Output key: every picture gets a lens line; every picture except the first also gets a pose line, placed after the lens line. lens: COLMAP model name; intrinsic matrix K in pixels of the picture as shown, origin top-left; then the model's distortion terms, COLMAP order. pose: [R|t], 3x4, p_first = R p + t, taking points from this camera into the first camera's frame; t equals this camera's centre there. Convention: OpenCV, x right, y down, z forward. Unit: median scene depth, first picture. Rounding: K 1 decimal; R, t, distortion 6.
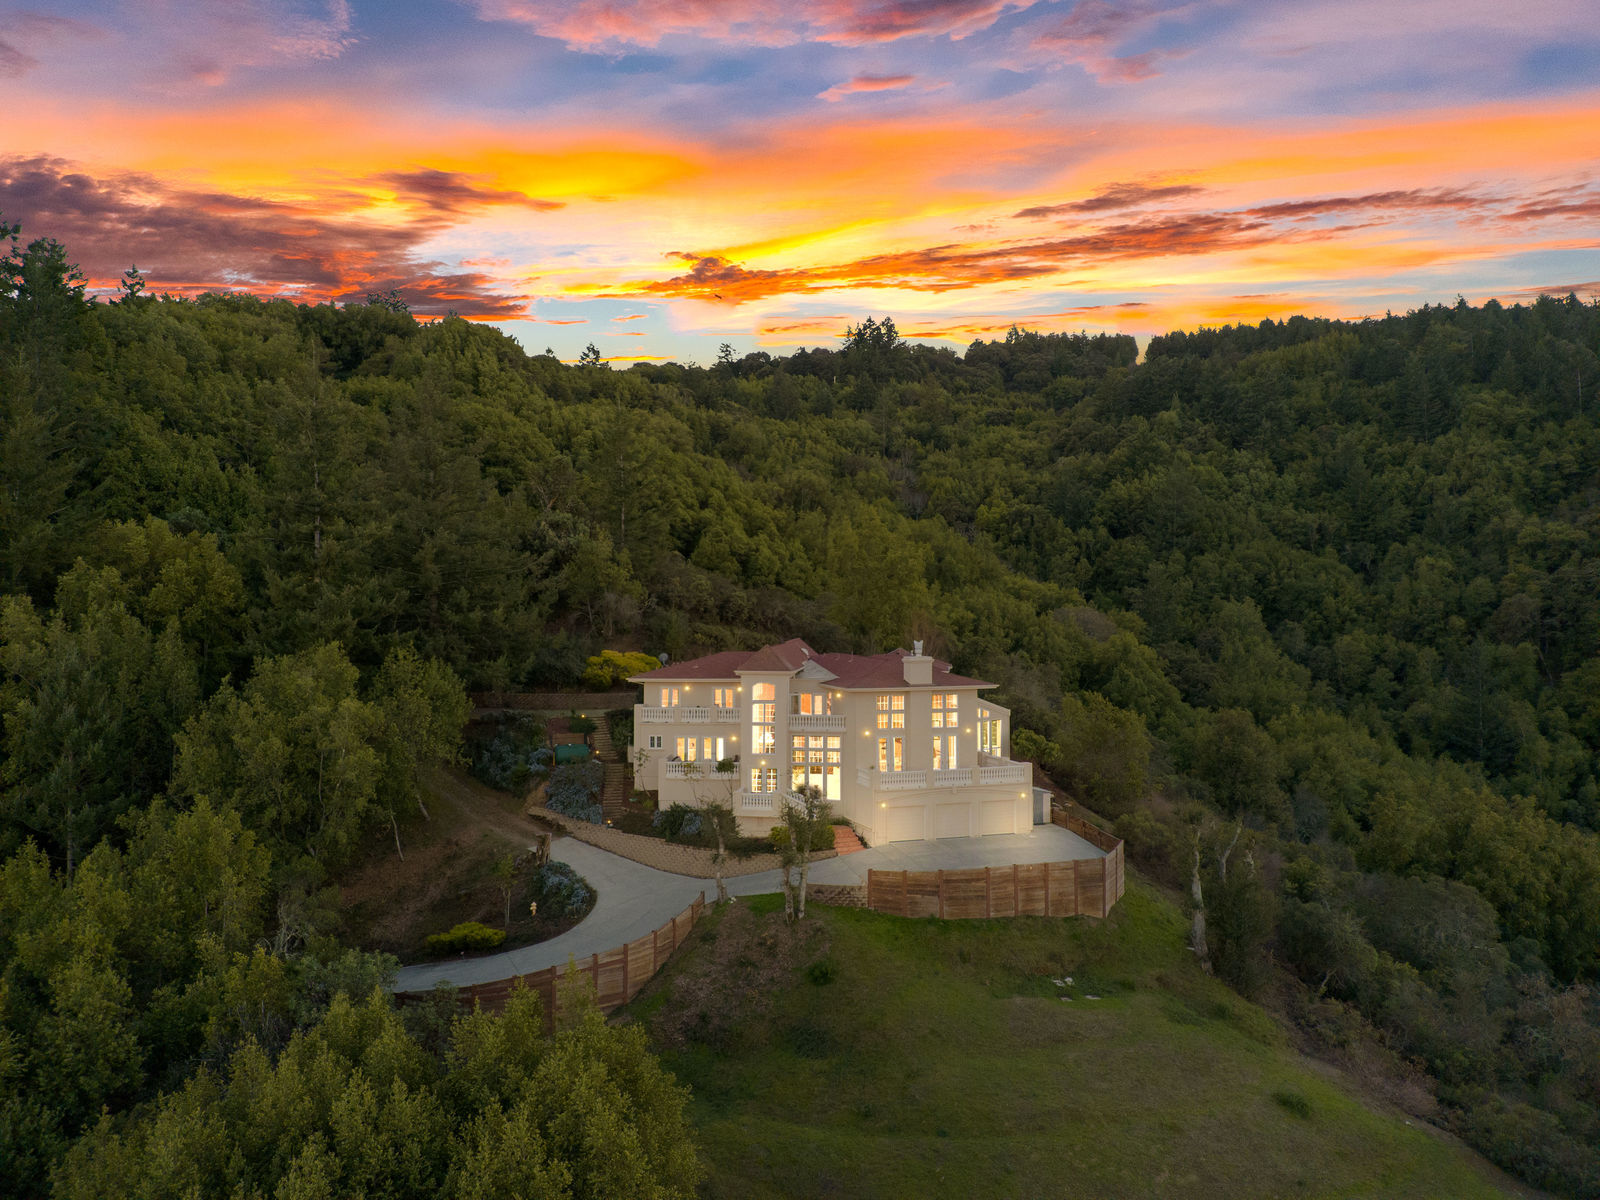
lens RADIAL K [[1185.2, 0, 801.0], [0, 1185.2, 596.0], [0, 0, 1]] dist [0.118231, -0.186867]
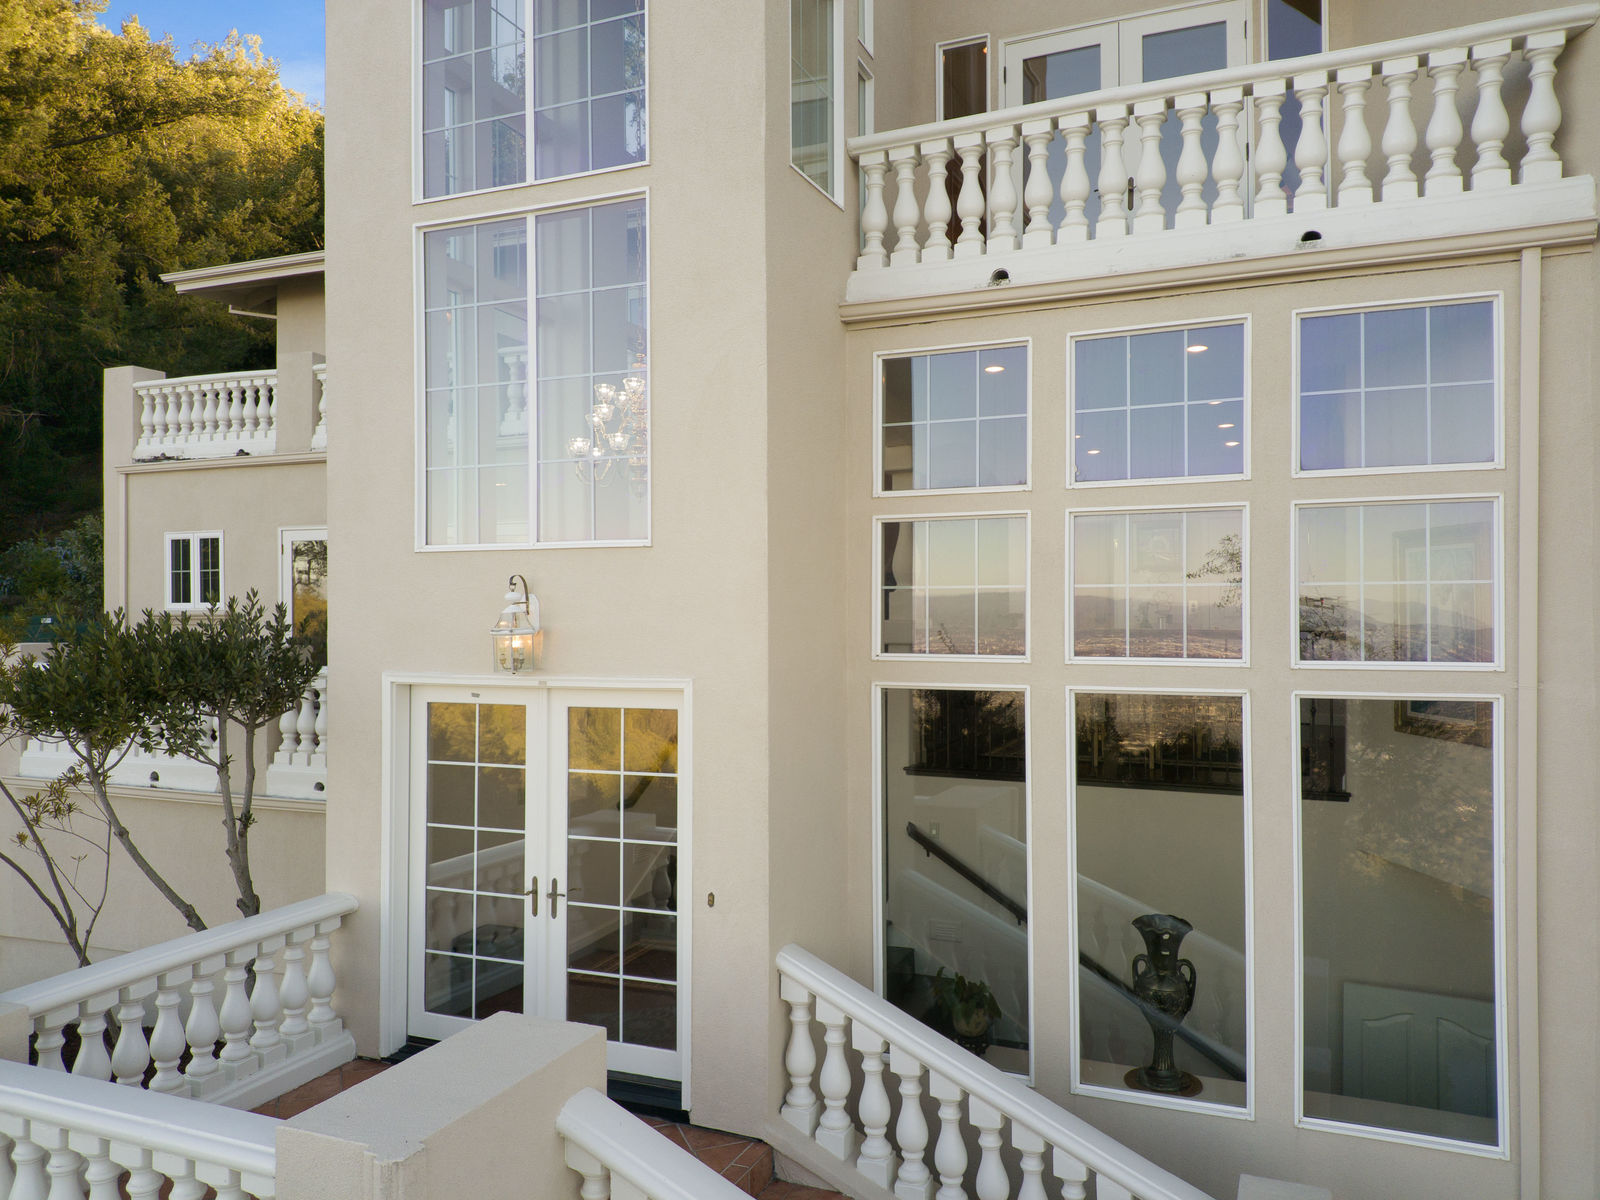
lens RADIAL K [[1185.2, 0, 801.0], [0, 1185.2, 596.0], [0, 0, 1]] dist [0.118231, -0.186867]
pose [[0.963861, -0.003518, -0.266383, 0.004506], [0.002322, 0.999986, -0.004802, 0.055564], [0.266396, 0.004010, 0.963855, 0.371761]]
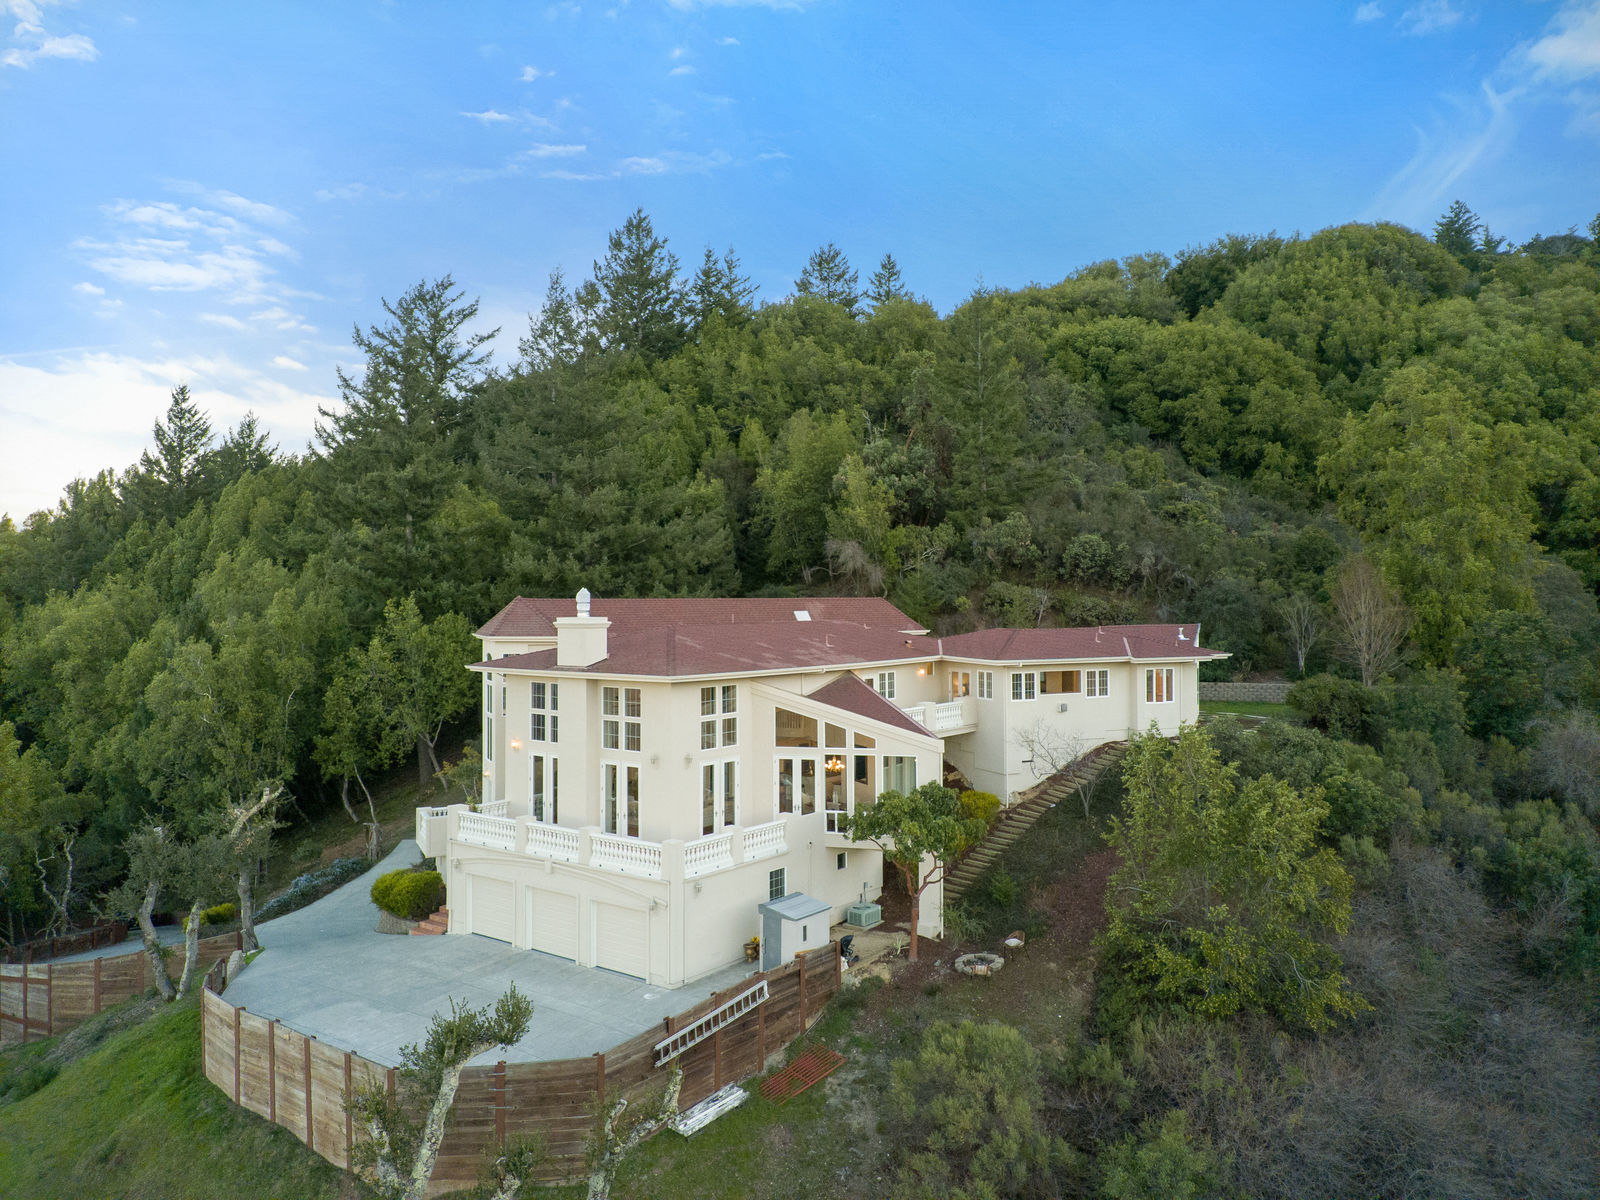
lens RADIAL K [[1185.2, 0, 801.0], [0, 1185.2, 596.0], [0, 0, 1]] dist [0.118231, -0.186867]
pose [[0.537529, 0.001508, -0.843244, 0.252166], [0.005117, 0.999974, 0.005050, 0.015797], [0.843230, -0.007030, 0.537508, 0.318810]]
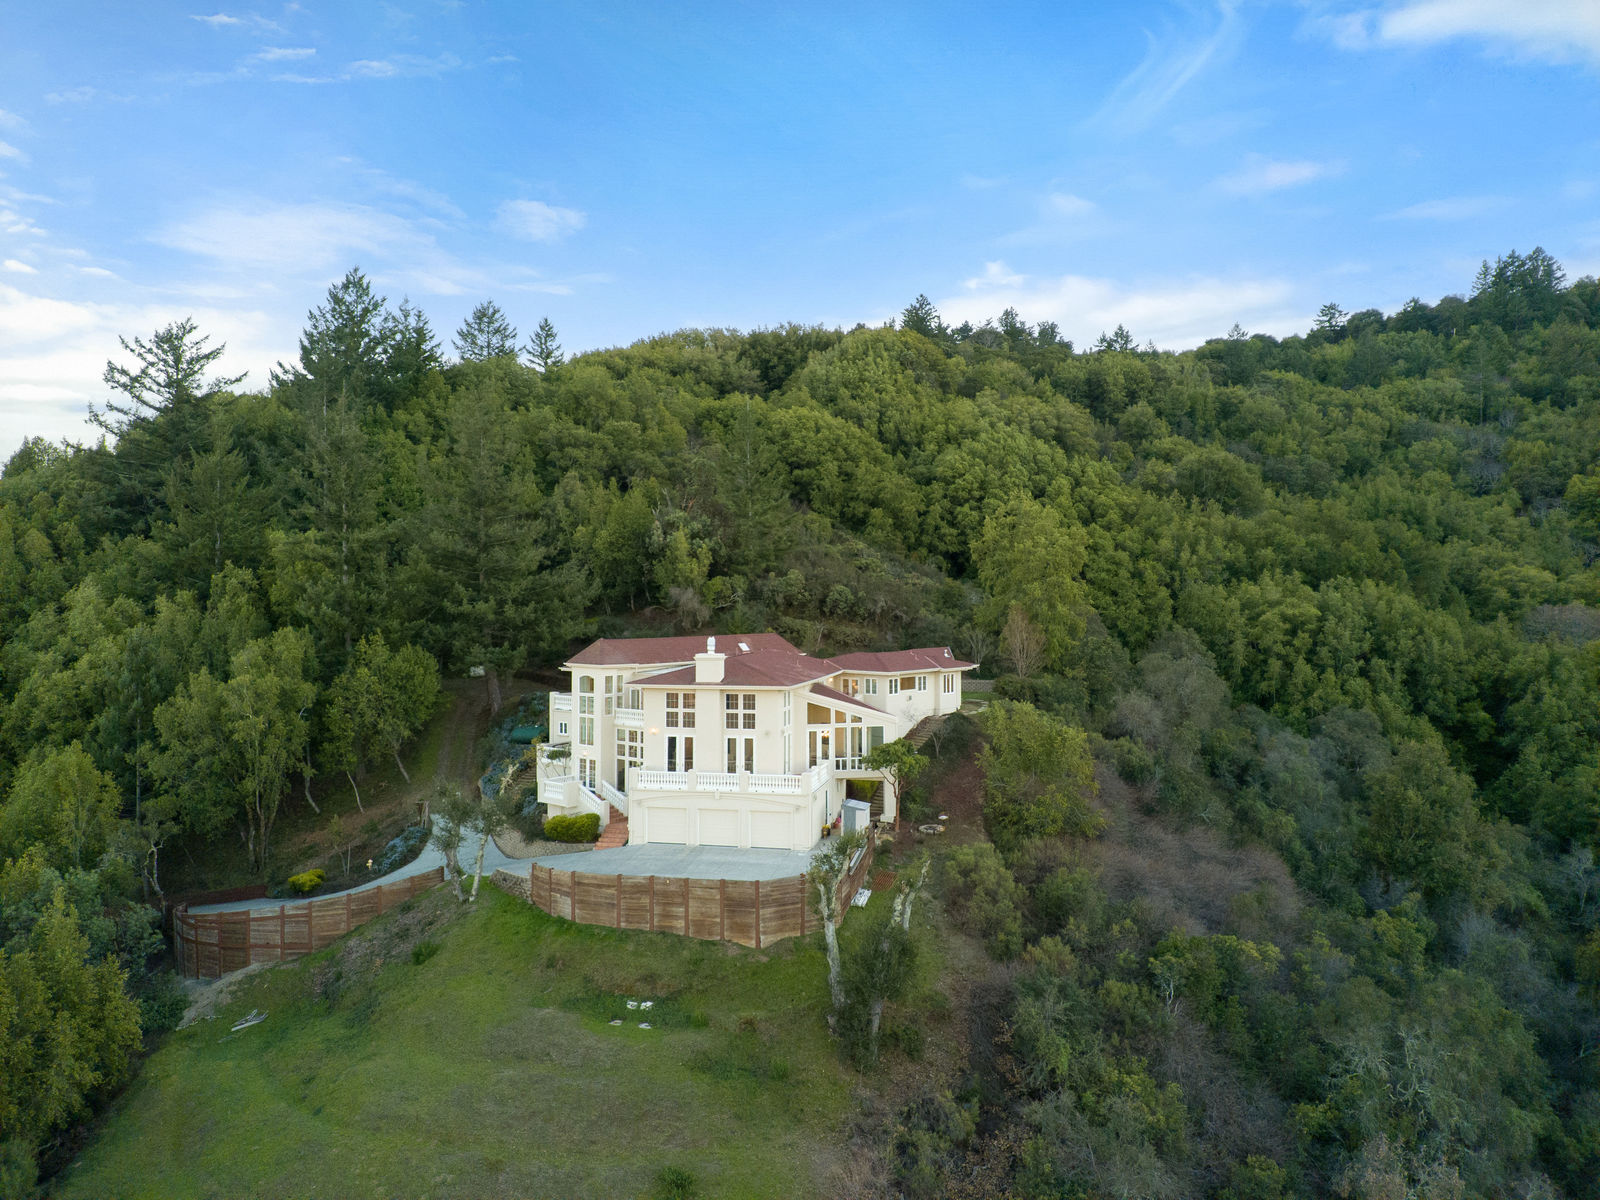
lens RADIAL K [[1185.2, 0, 801.0], [0, 1185.2, 596.0], [0, 0, 1]] dist [0.118231, -0.186867]
pose [[0.846724, 0.002173, -0.532029, 0.270826], [0.000468, 0.999988, 0.004829, 0.000029], [0.532033, -0.004338, 0.846713, 0.093241]]
